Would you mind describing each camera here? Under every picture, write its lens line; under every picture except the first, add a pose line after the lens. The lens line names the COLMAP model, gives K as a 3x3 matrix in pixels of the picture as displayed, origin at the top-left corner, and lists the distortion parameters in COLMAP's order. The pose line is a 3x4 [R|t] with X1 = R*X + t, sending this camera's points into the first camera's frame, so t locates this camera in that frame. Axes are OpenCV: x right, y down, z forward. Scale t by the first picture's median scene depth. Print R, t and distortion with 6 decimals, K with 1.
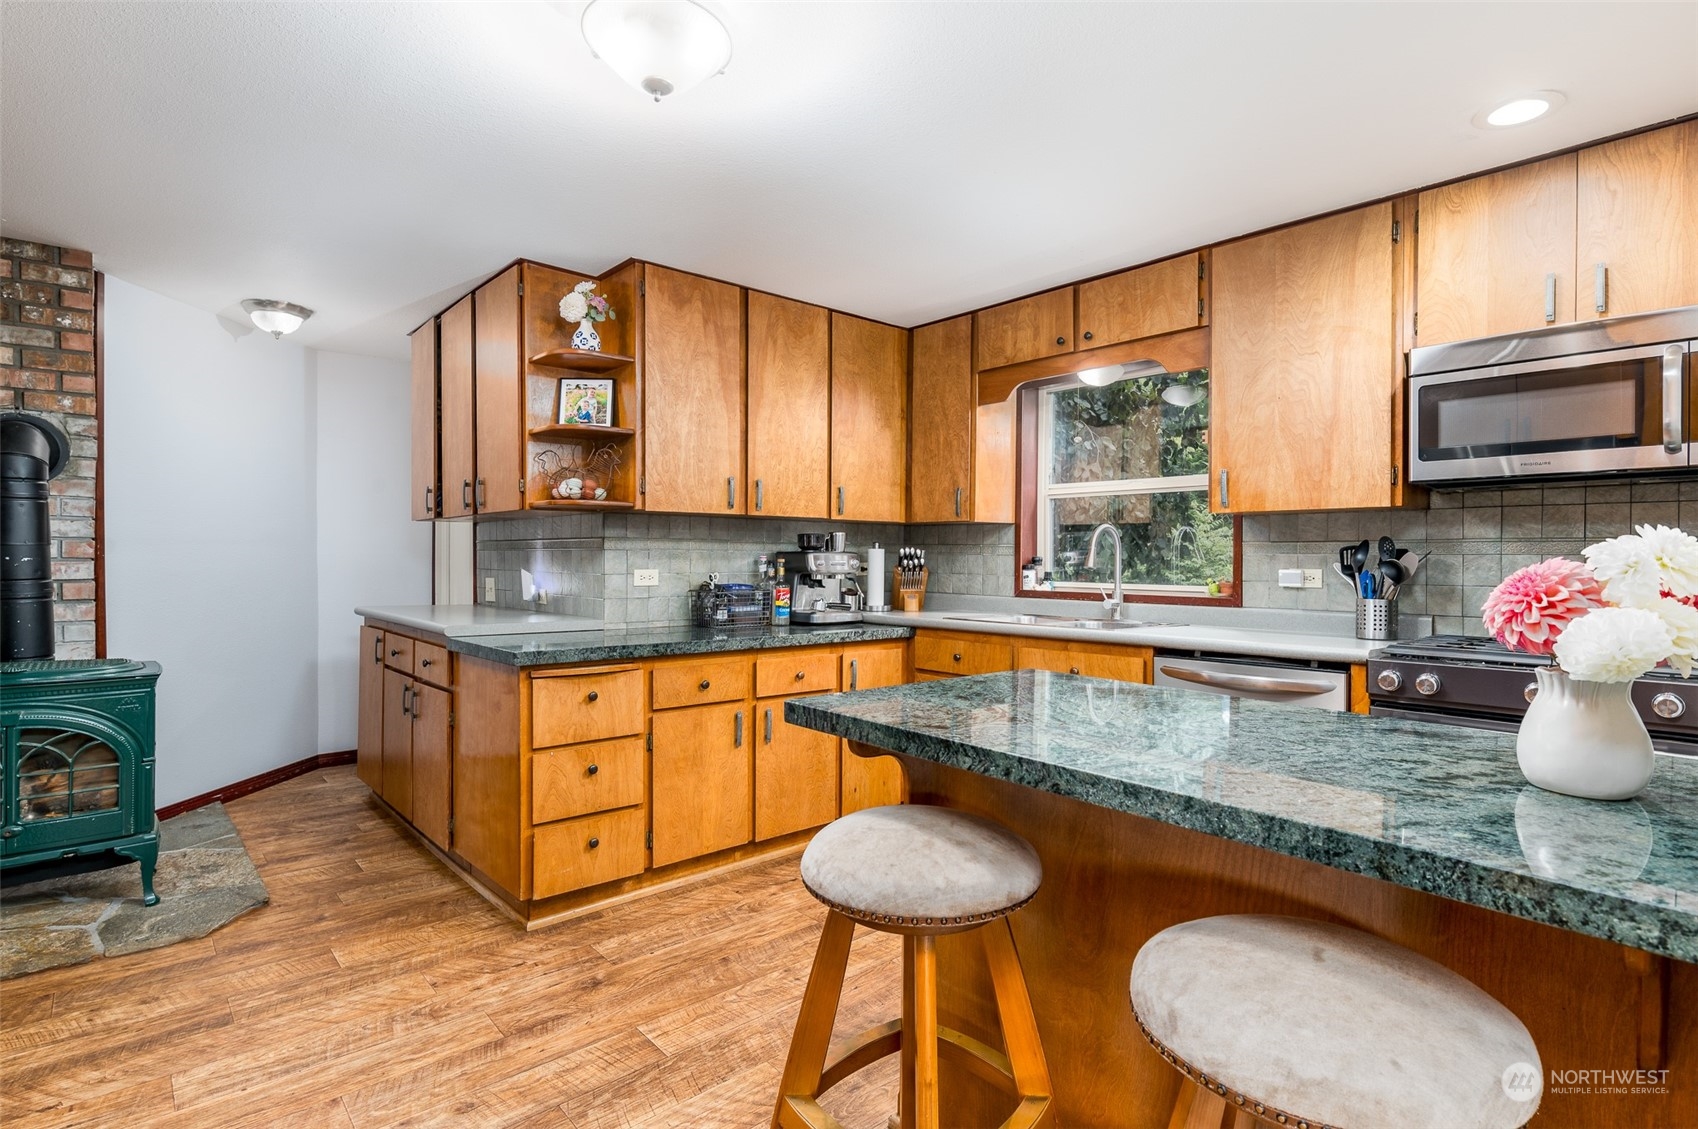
lens RADIAL K [[855.0, 0, 818.7], [0, 855.0, 561.5], [0, 0, 1]] dist [-0.001288, -0.000595]
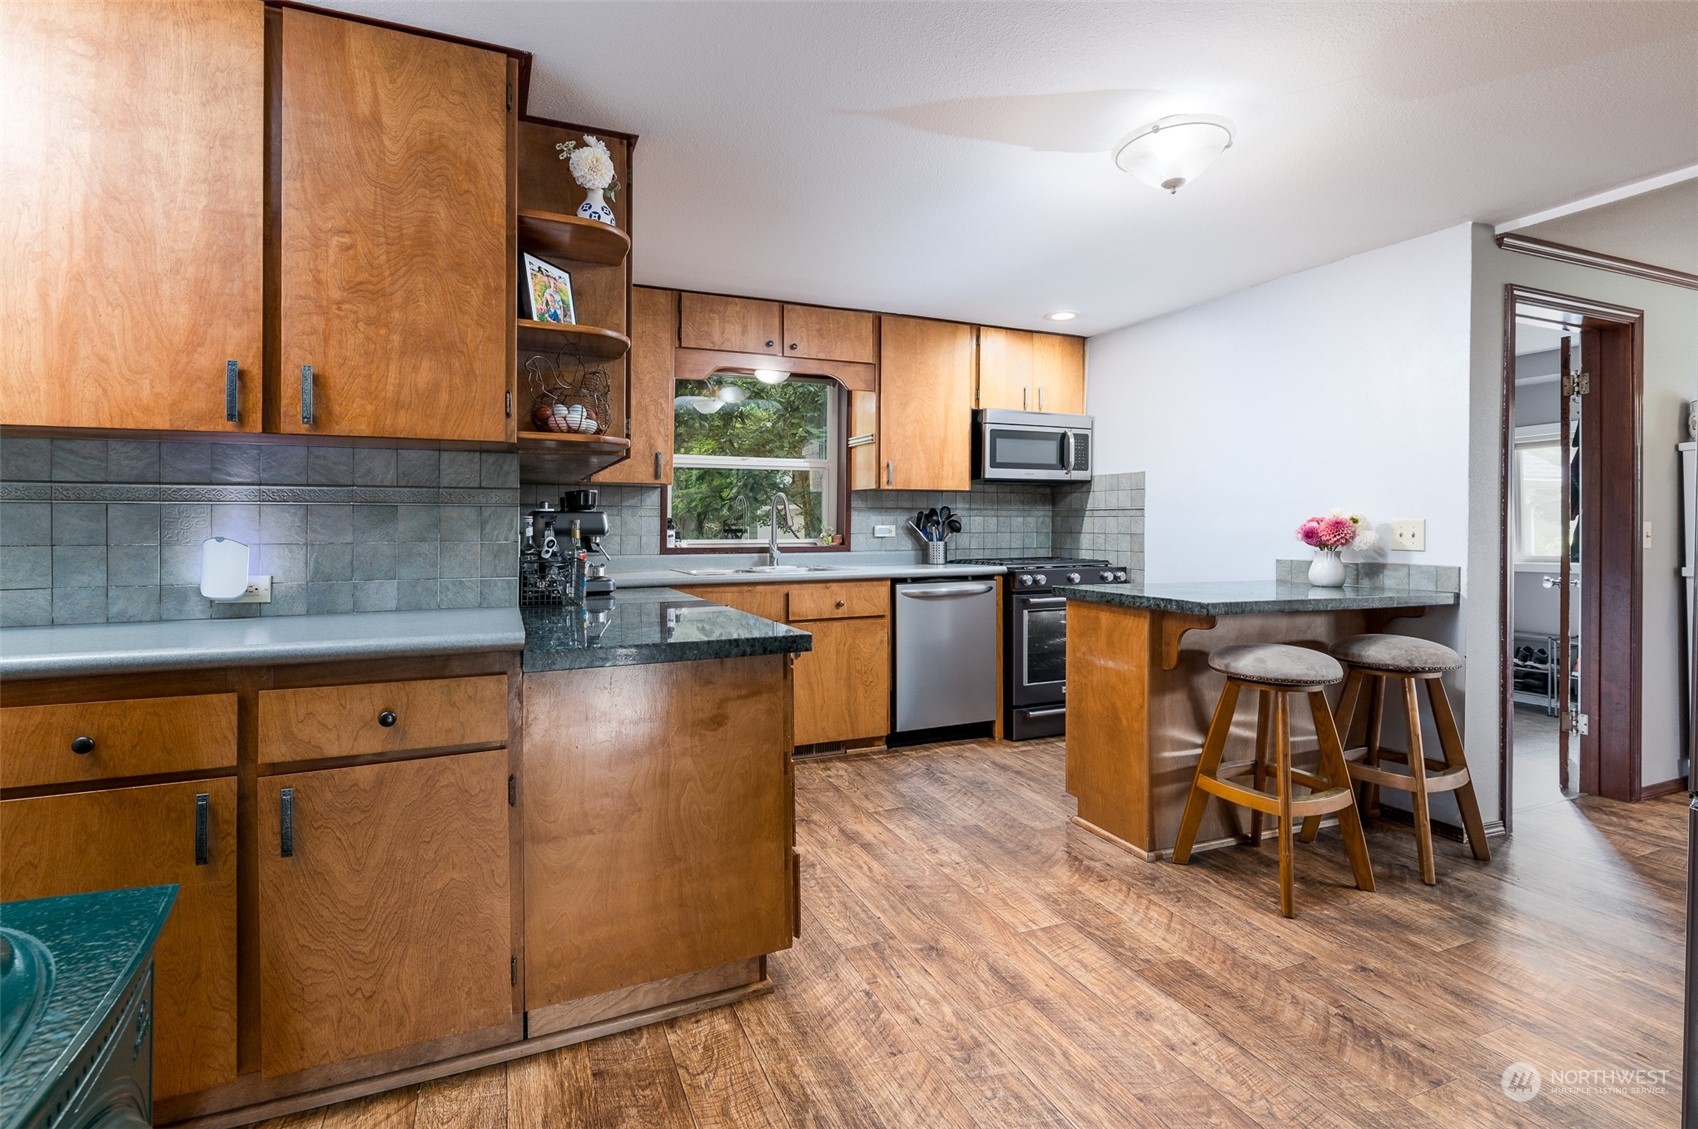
lens RADIAL K [[806.8, 0, 829.1], [0, 806.8, 520.0], [0, 0, 1]] dist [-0.003857, -0.001538]
pose [[0.305029, -0.000980, 0.952342, -0.939568], [0.006256, 0.999980, -0.000975, -0.000530], [-0.952322, 0.006256, 0.305029, 0.656954]]
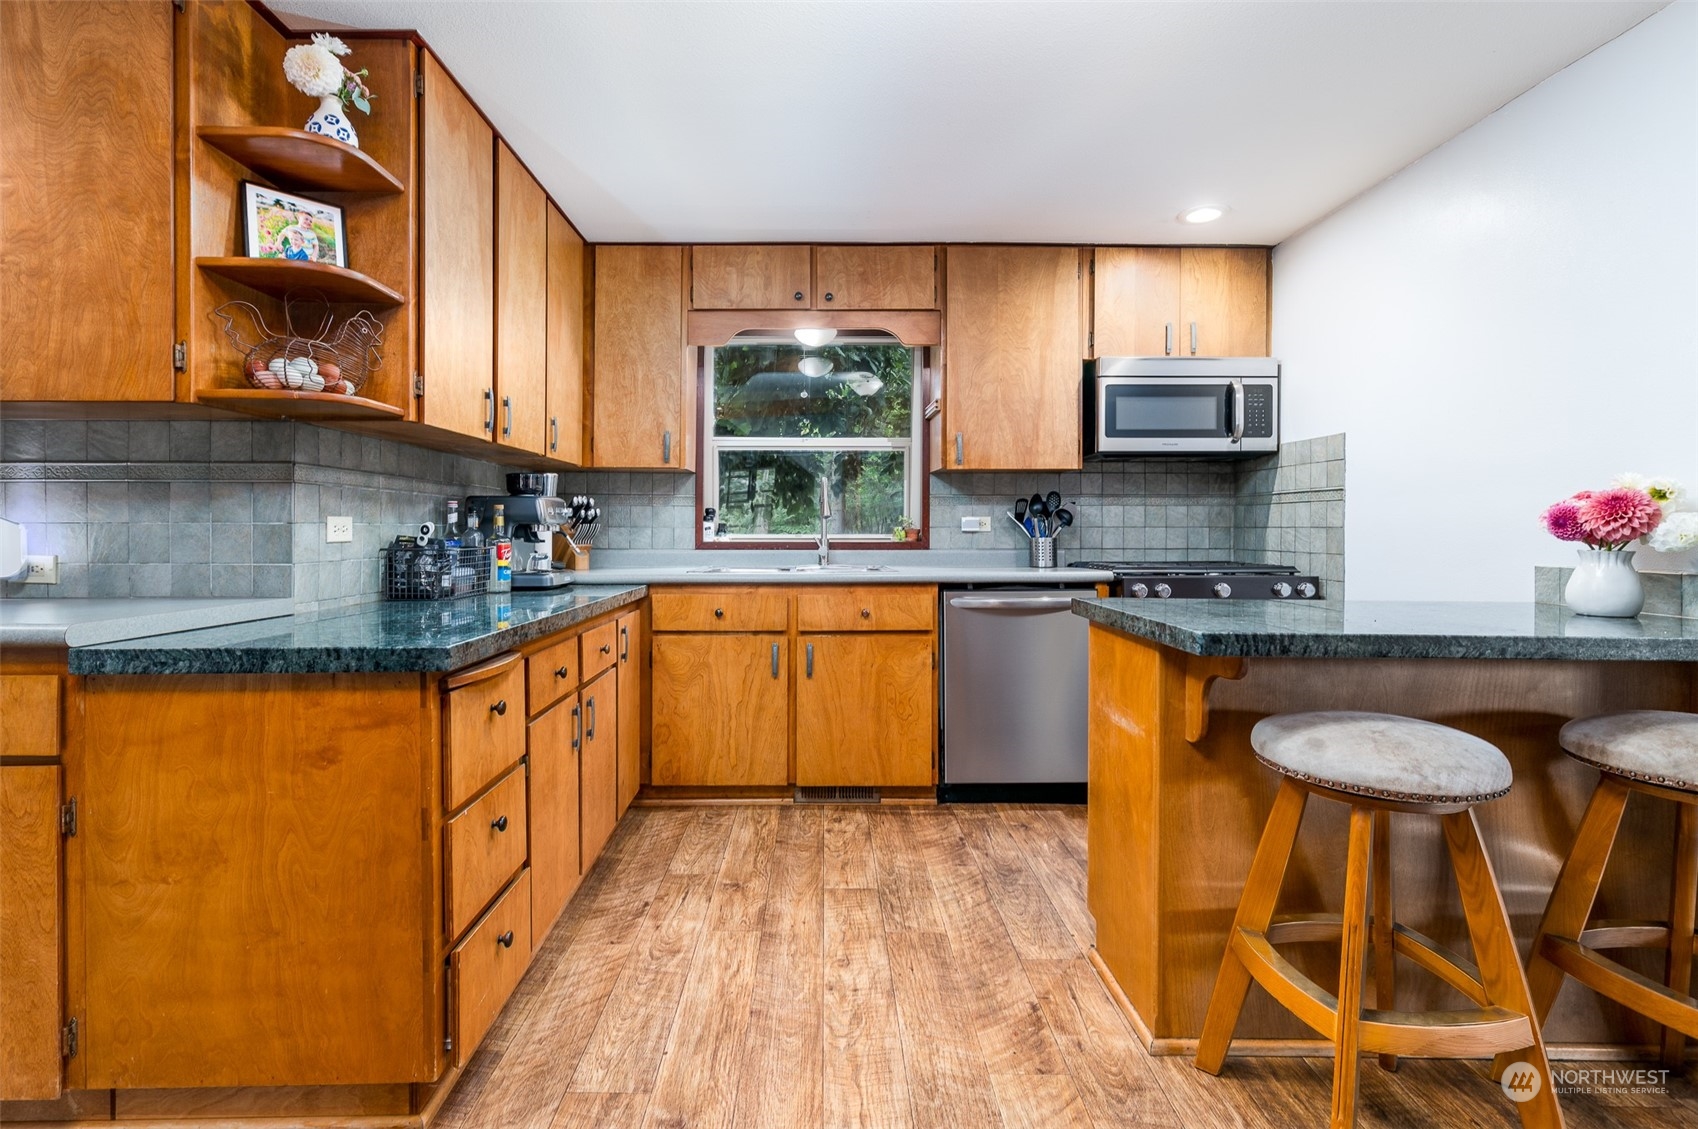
lens RADIAL K [[831.7, 0, 820.1], [0, 831.7, 523.7], [0, 0, 1]] dist [-0.002565, -0.000077]
pose [[0.646519, -0.000195, 0.762898, -0.539805], [0.005712, 0.999973, -0.004585, 0.023953], [-0.762876, 0.007322, 0.646503, 0.391917]]
